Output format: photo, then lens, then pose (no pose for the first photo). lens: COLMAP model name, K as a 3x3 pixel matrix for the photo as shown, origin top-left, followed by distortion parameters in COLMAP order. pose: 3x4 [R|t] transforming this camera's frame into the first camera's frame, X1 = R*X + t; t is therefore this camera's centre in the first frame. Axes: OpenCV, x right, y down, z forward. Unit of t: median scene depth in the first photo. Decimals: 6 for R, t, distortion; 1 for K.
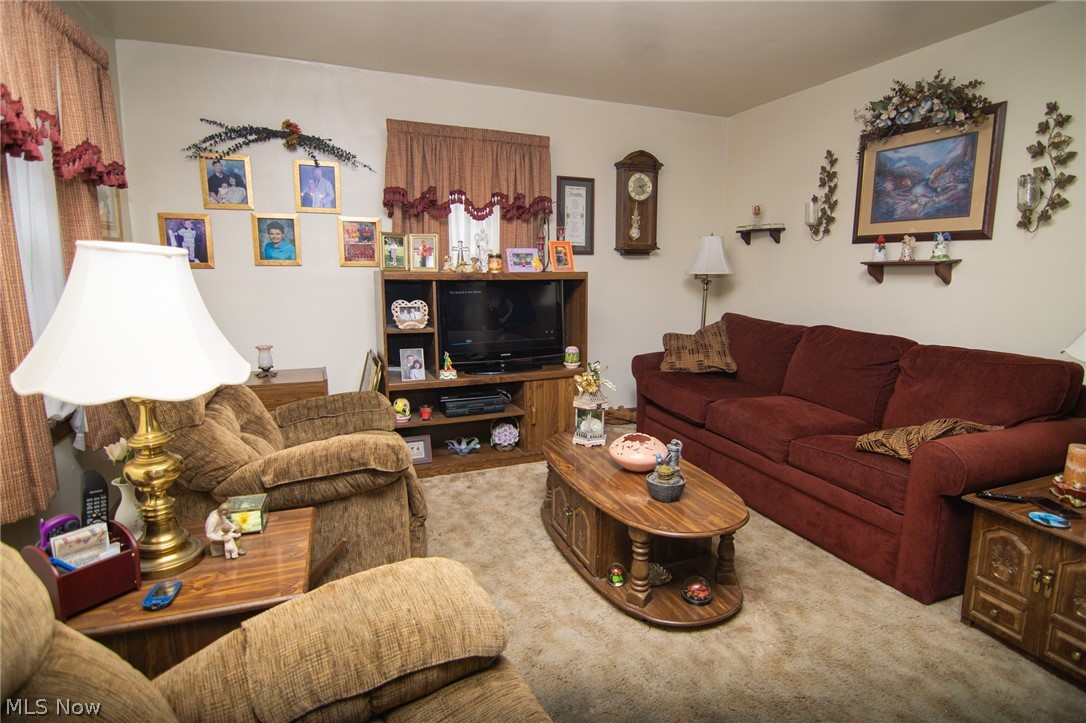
lens RADIAL K [[545.3, 0, 547.4], [0, 545.3, 350.8], [0, 0, 1]] dist [0.002305, -0.015811]
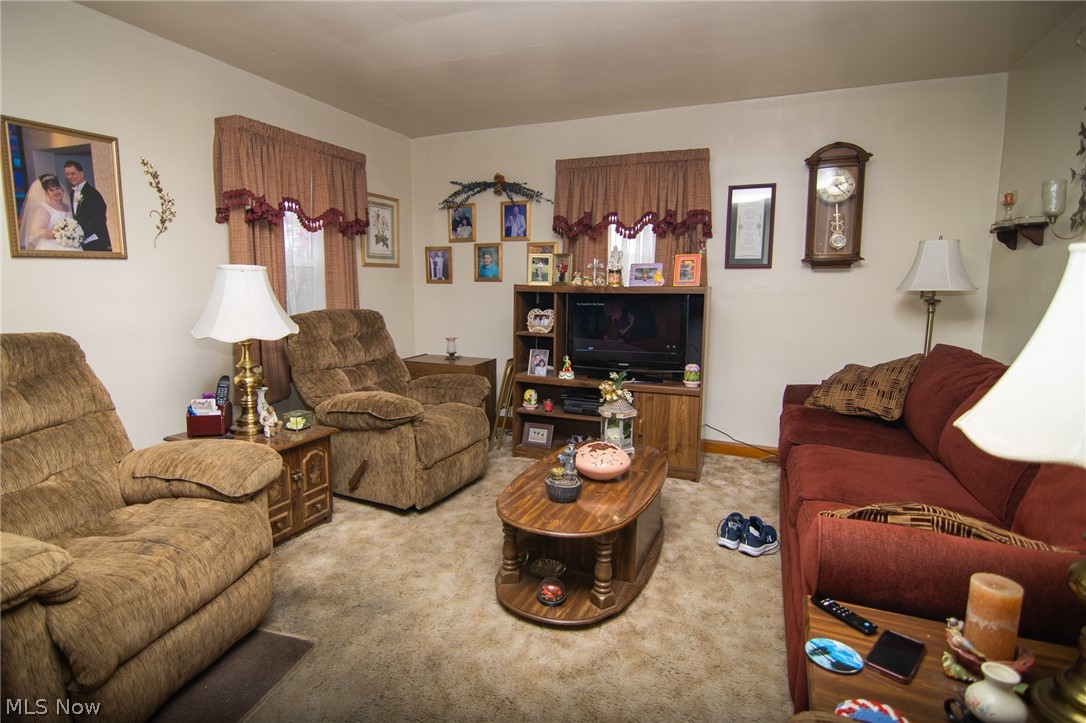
lens RADIAL K [[544.0, 0, 534.1], [0, 544.0, 355.5], [0, 0, 1]] dist [-0.000977, -0.000857]
pose [[0.705126, 0.088166, -0.703580, 0.563364], [-0.112385, 0.993594, 0.011876, -0.003177], [0.700120, 0.070697, 0.710517, 0.138518]]
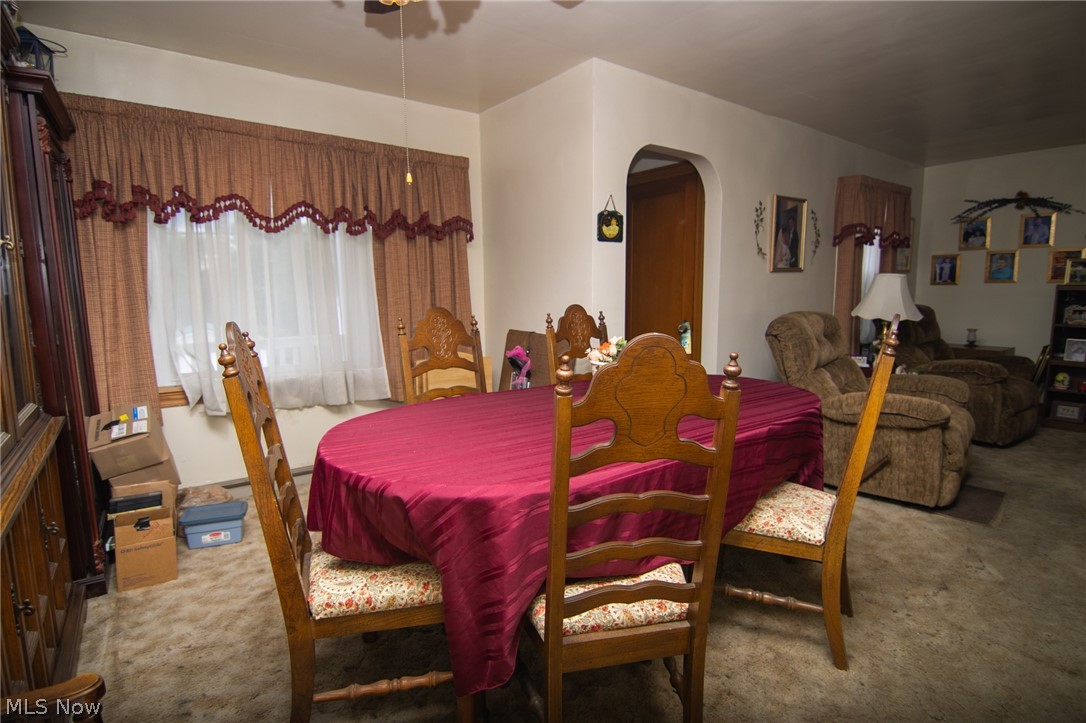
lens RADIAL K [[554.2, 0, 544.1], [0, 554.2, 368.2], [0, 0, 1]] dist [-0.027622, -0.000400]
pose [[0.261187, 0.123507, -0.957354, 0.718656], [-0.141624, 0.985951, 0.088558, 0.139311], [0.954842, 0.112454, 0.275009, -0.687221]]
